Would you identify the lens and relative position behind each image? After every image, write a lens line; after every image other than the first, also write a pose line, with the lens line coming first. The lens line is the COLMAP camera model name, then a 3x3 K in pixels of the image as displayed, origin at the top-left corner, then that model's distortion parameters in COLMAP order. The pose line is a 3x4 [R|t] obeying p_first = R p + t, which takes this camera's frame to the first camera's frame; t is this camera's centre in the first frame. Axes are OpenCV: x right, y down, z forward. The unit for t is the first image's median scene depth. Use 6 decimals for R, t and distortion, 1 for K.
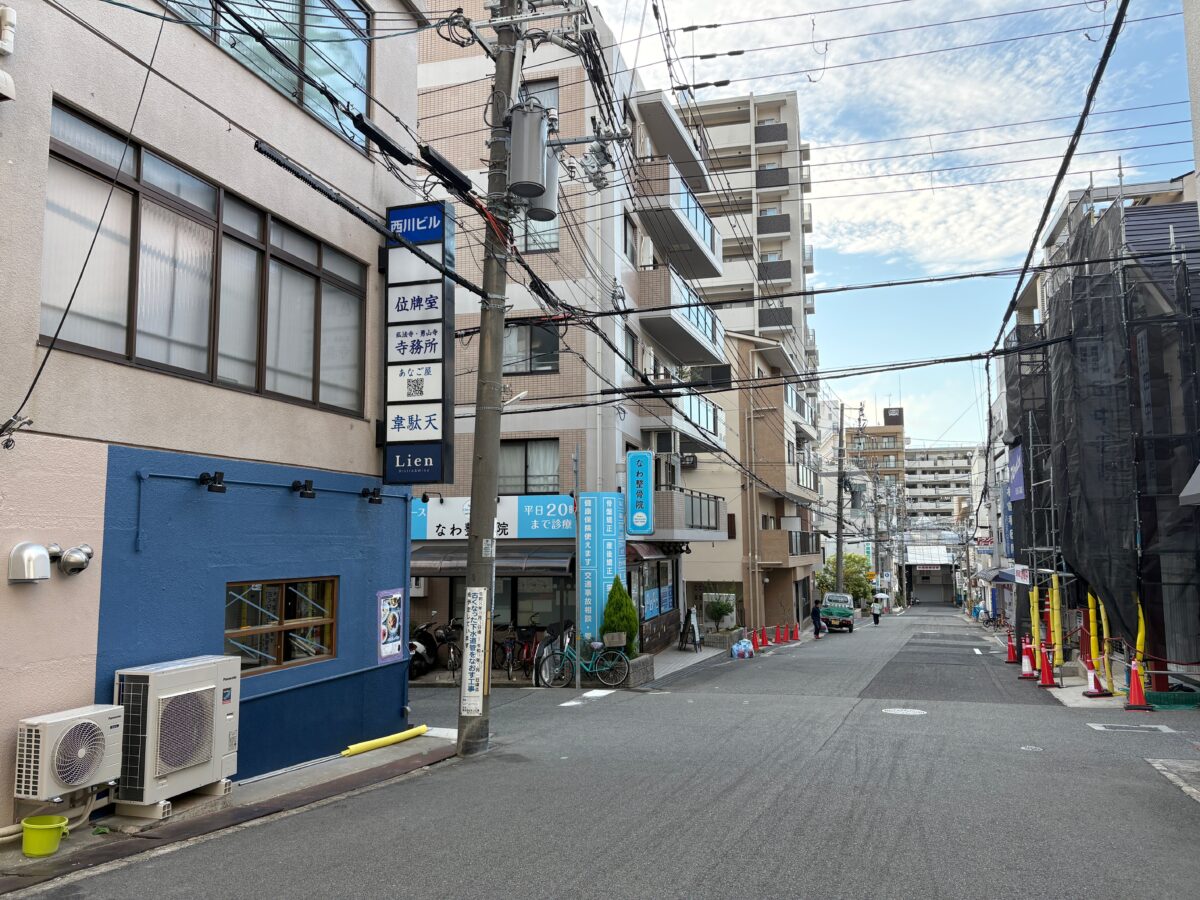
lens RADIAL K [[883.7, 0, 600.0], [0, 883.7, 450.0], [0, 0, 1]] dist [0.013879, -0.022189]
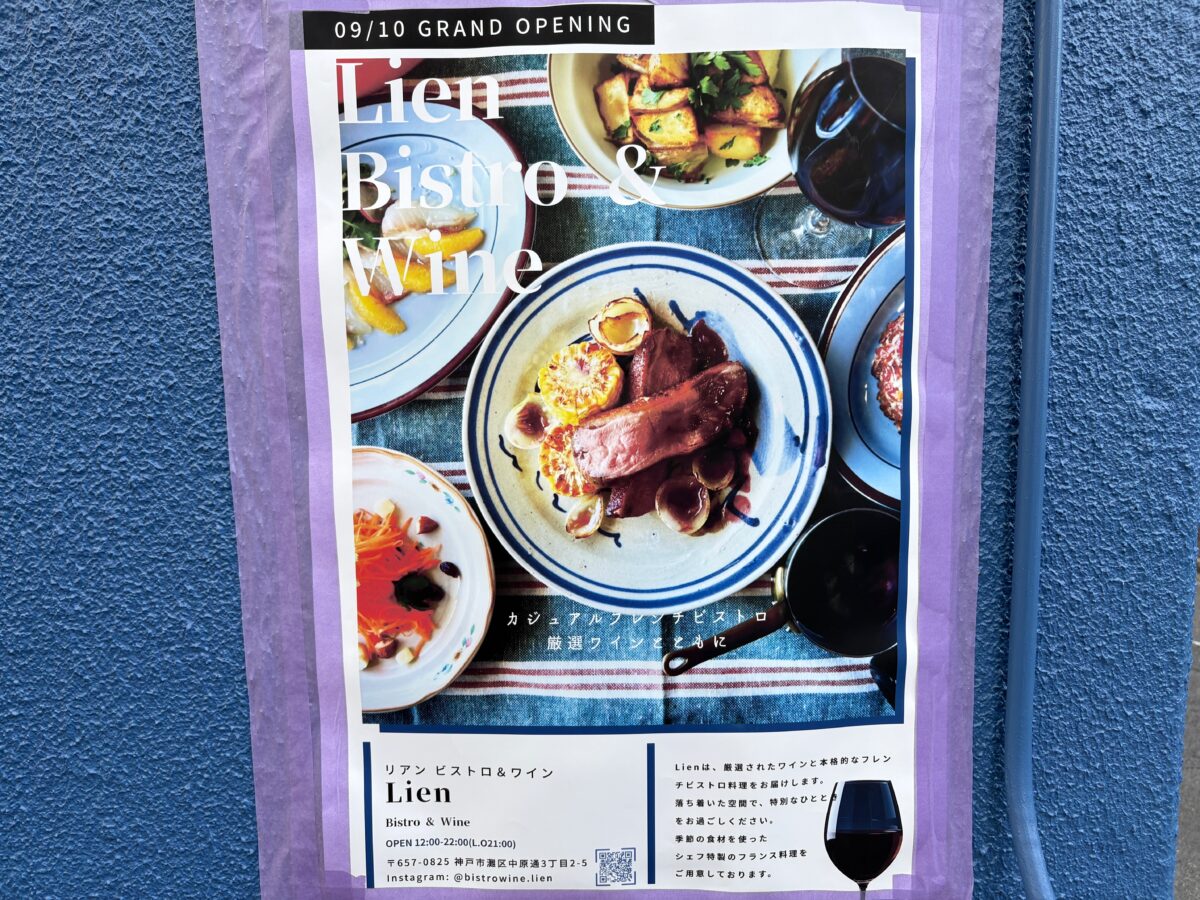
lens RADIAL K [[883.7, 0, 600.0], [0, 883.7, 450.0], [0, 0, 1]] dist [0.013879, -0.022189]
pose [[0.276407, 0.074357, -0.958160, -0.174737], [0.101416, 0.989179, 0.106020, 0.190336], [0.955674, -0.126478, 0.265875, 0.987726]]
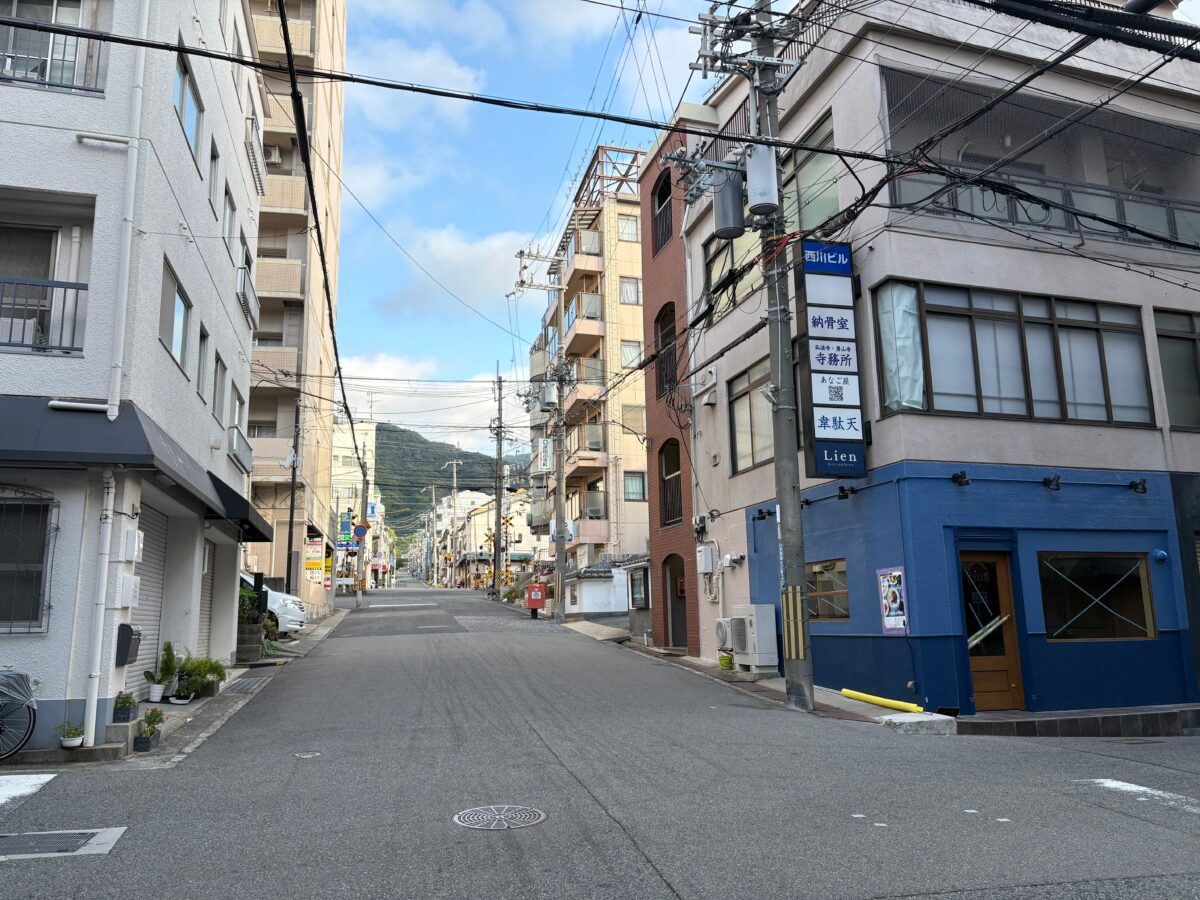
lens RADIAL K [[883.7, 0, 600.0], [0, 883.7, 450.0], [0, 0, 1]] dist [0.013879, -0.022189]
pose [[-0.844410, -0.087291, -0.528538, 0.657727], [0.073643, 0.958352, -0.275932, 0.295620], [0.530611, -0.271923, -0.802813, 1.738578]]
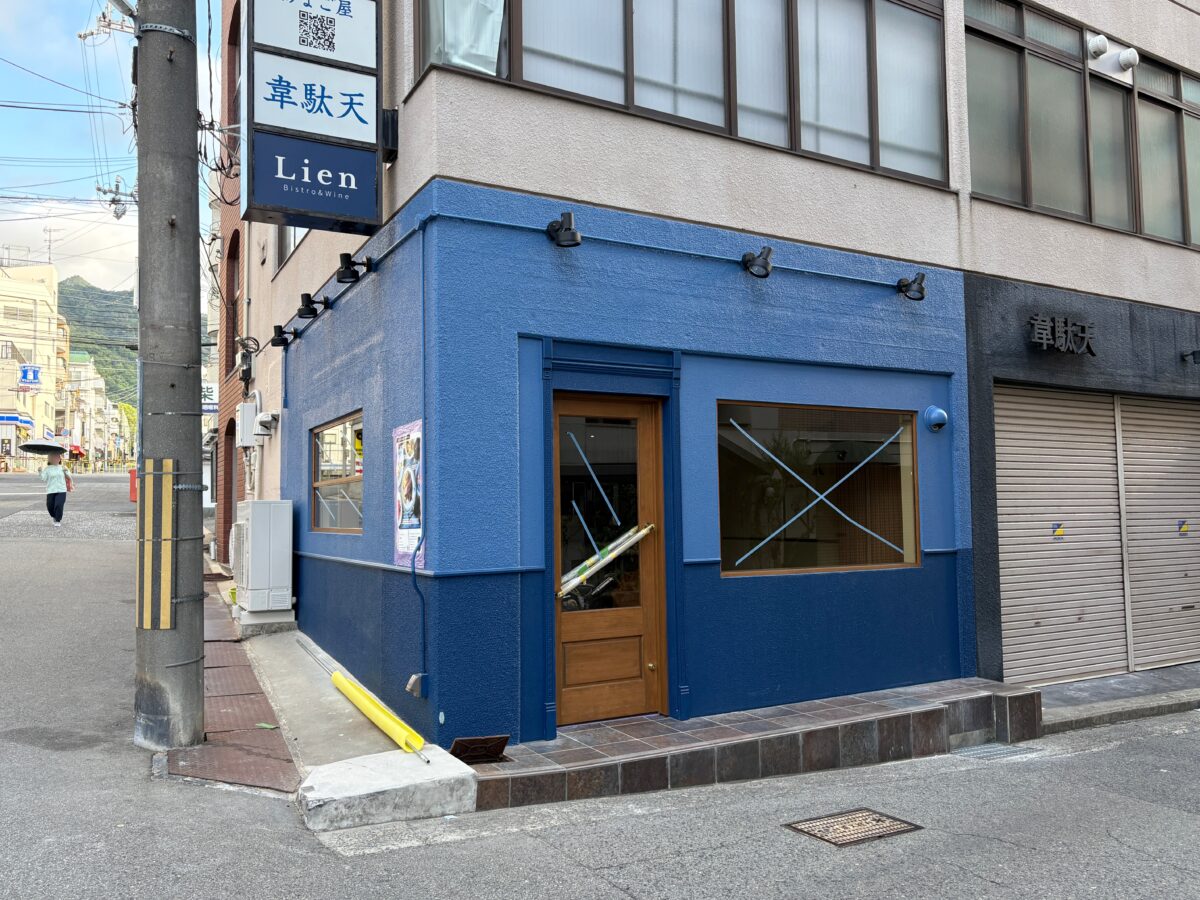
lens RADIAL K [[927.2, 0, 600.0], [0, 927.2, 450.0], [0, 0, 1]] dist [0.017655, -0.006214]
pose [[-0.700868, -0.035161, -0.712424, 0.059119], [0.089192, 0.986625, -0.136439, 0.255409], [0.707693, -0.159168, -0.688358, 1.444820]]
